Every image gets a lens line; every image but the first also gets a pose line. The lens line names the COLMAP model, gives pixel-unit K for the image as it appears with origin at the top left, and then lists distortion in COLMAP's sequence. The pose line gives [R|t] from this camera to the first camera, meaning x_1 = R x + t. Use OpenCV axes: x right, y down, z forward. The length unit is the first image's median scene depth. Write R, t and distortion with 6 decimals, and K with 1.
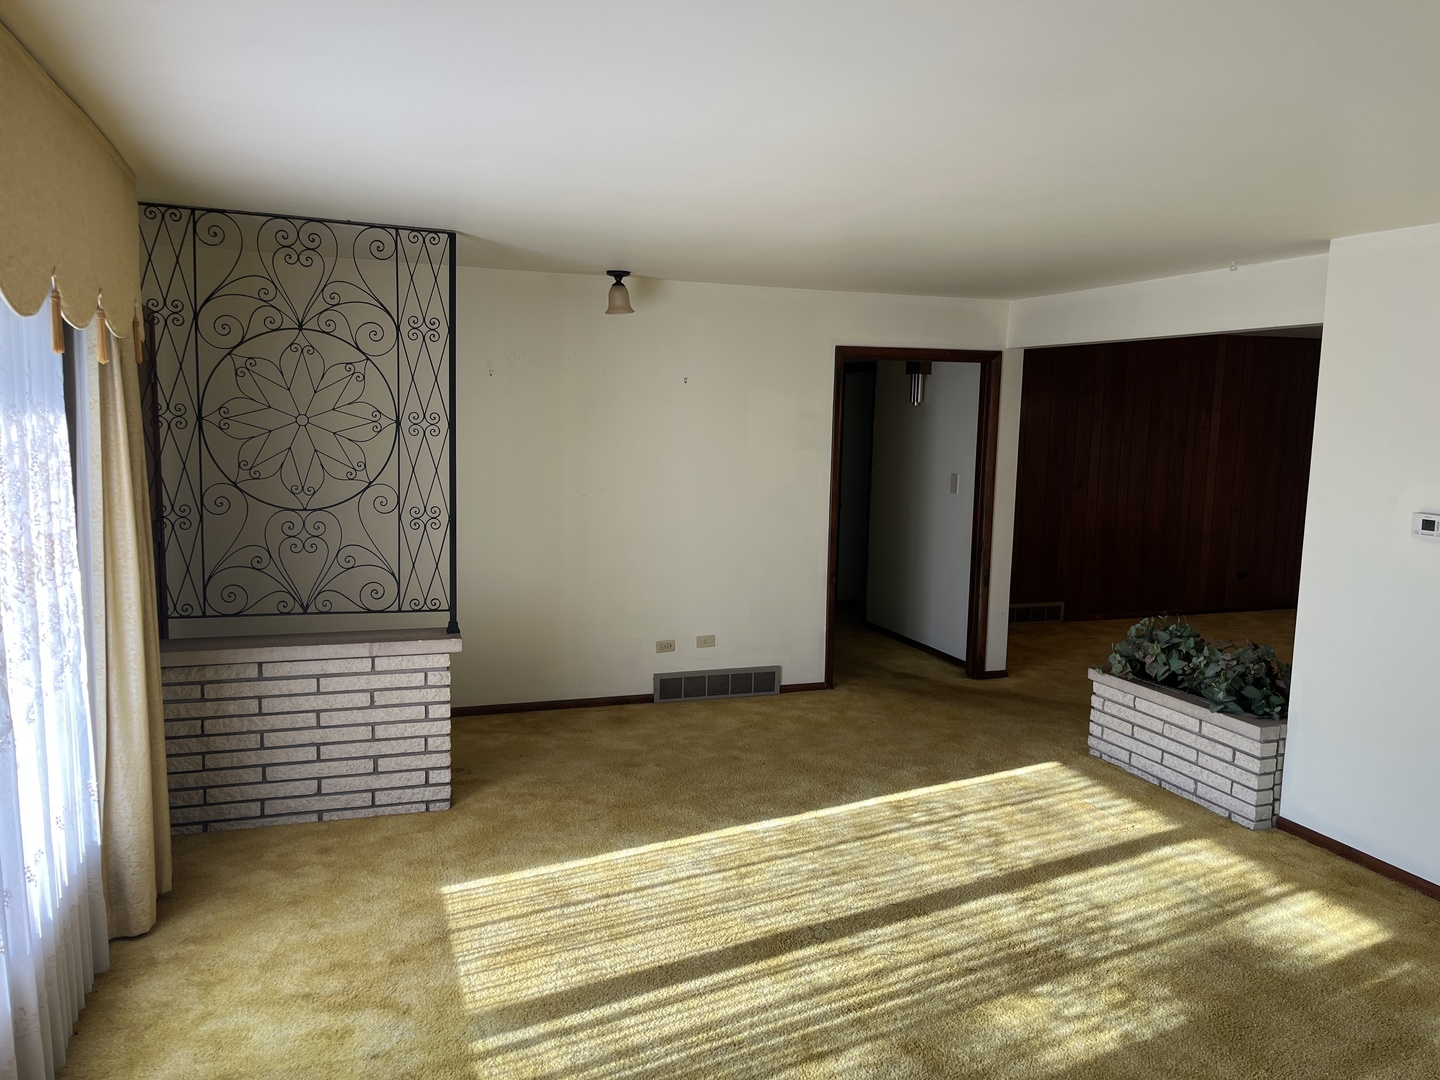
lens RADIAL K [[1086.3, 0, 726.3], [0, 1086.3, 541.2], [0, 0, 1]] dist [0.054775, -0.060438]
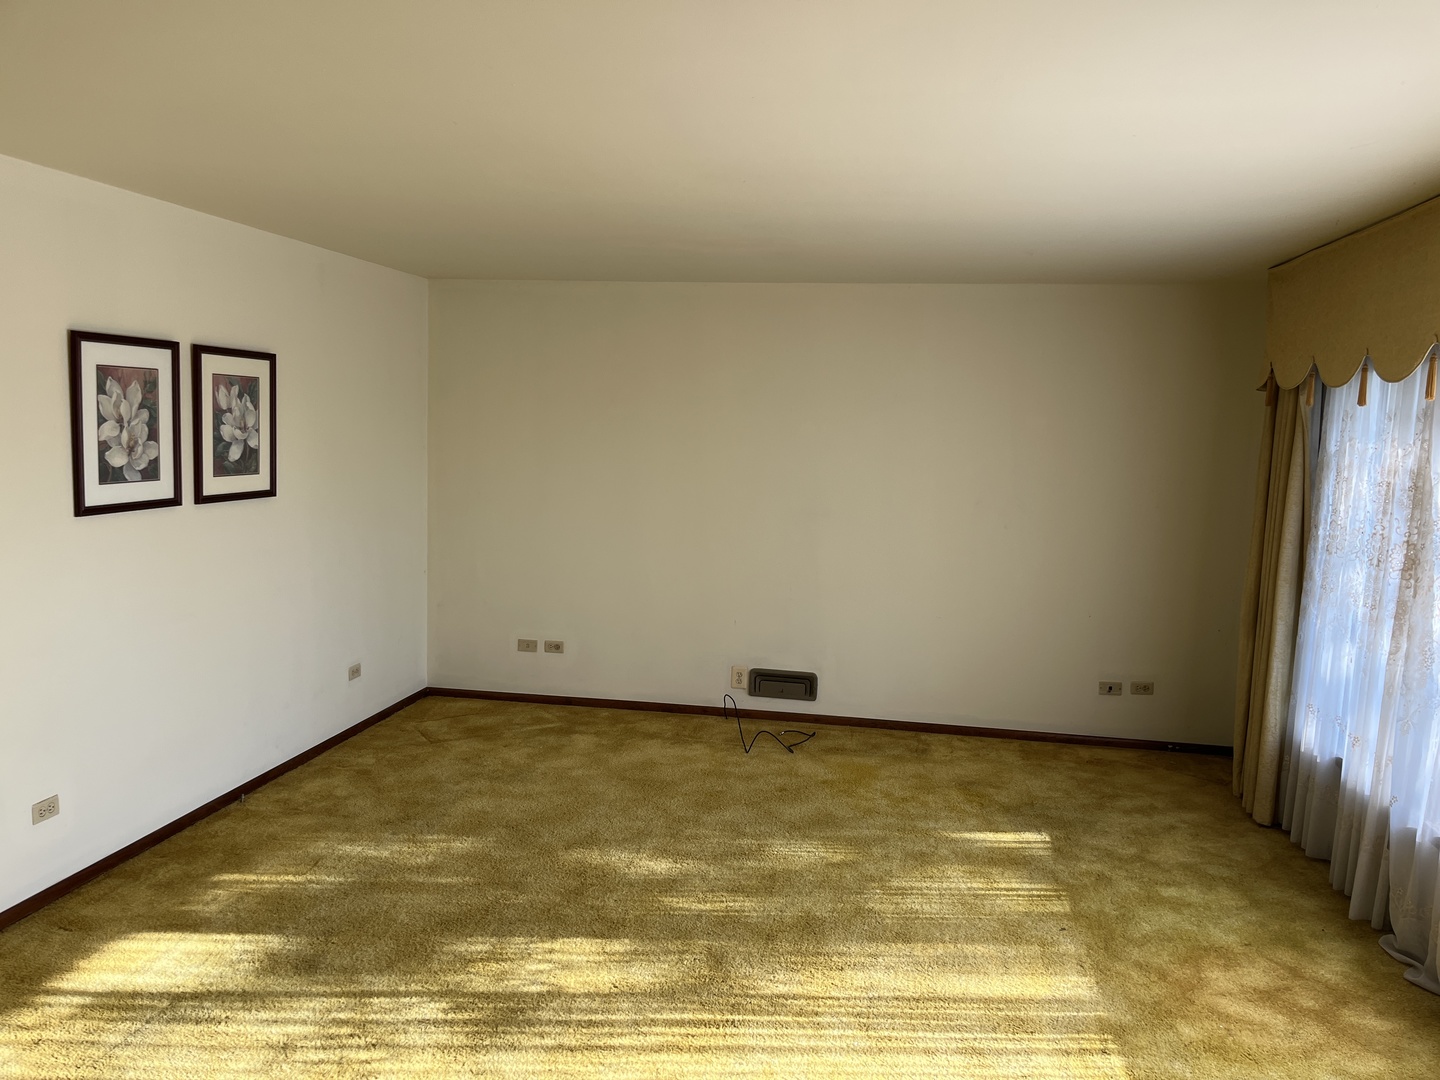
lens RADIAL K [[1086.3, 0, 726.3], [0, 1086.3, 541.2], [0, 0, 1]] dist [0.054775, -0.060438]
pose [[-0.870452, -0.107211, 0.480437, -0.272488], [0.004387, 0.974266, 0.225358, -0.191768], [-0.492235, 0.198271, -0.847581, 1.527004]]
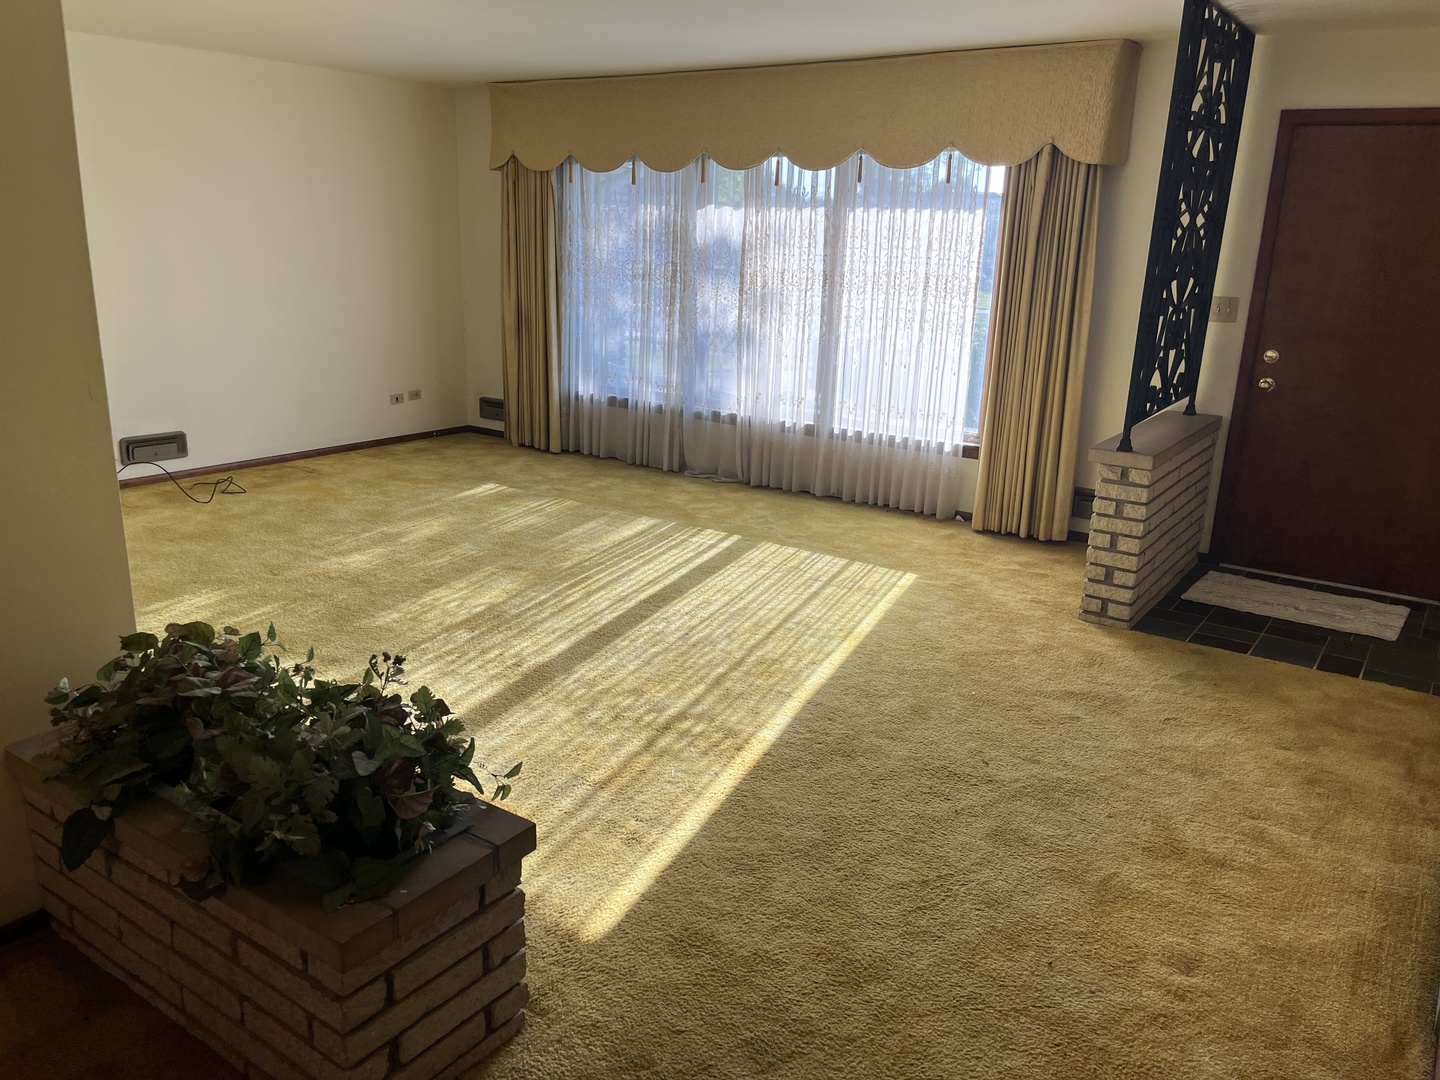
lens RADIAL K [[1086.3, 0, 726.3], [0, 1086.3, 541.2], [0, 0, 1]] dist [0.054775, -0.060438]
pose [[-0.808133, 0.108430, -0.578933, 0.751469], [-0.122348, 0.930567, 0.345075, -0.169871], [0.576153, 0.349698, -0.738755, 1.977115]]
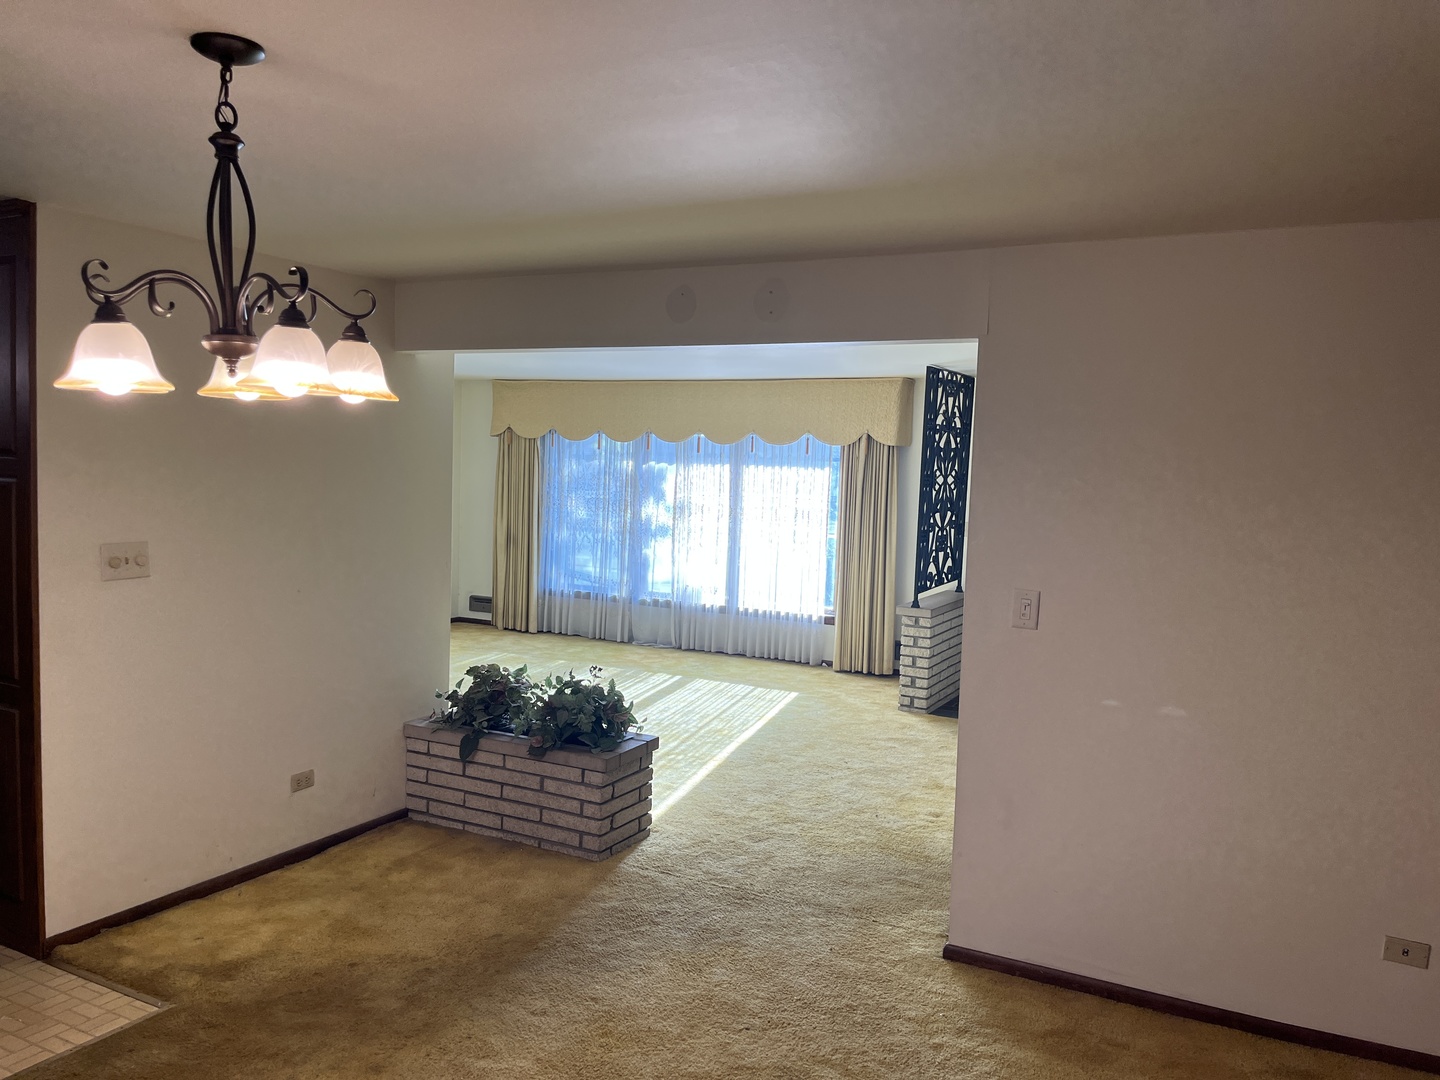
lens RADIAL K [[1086.3, 0, 726.3], [0, 1086.3, 541.2], [0, 0, 1]] dist [0.054775, -0.060438]
pose [[-0.726215, -0.008471, -0.687415, 1.401555], [-0.136717, 0.981731, 0.132336, -0.254464], [0.673736, 0.190086, -0.714106, 2.537104]]
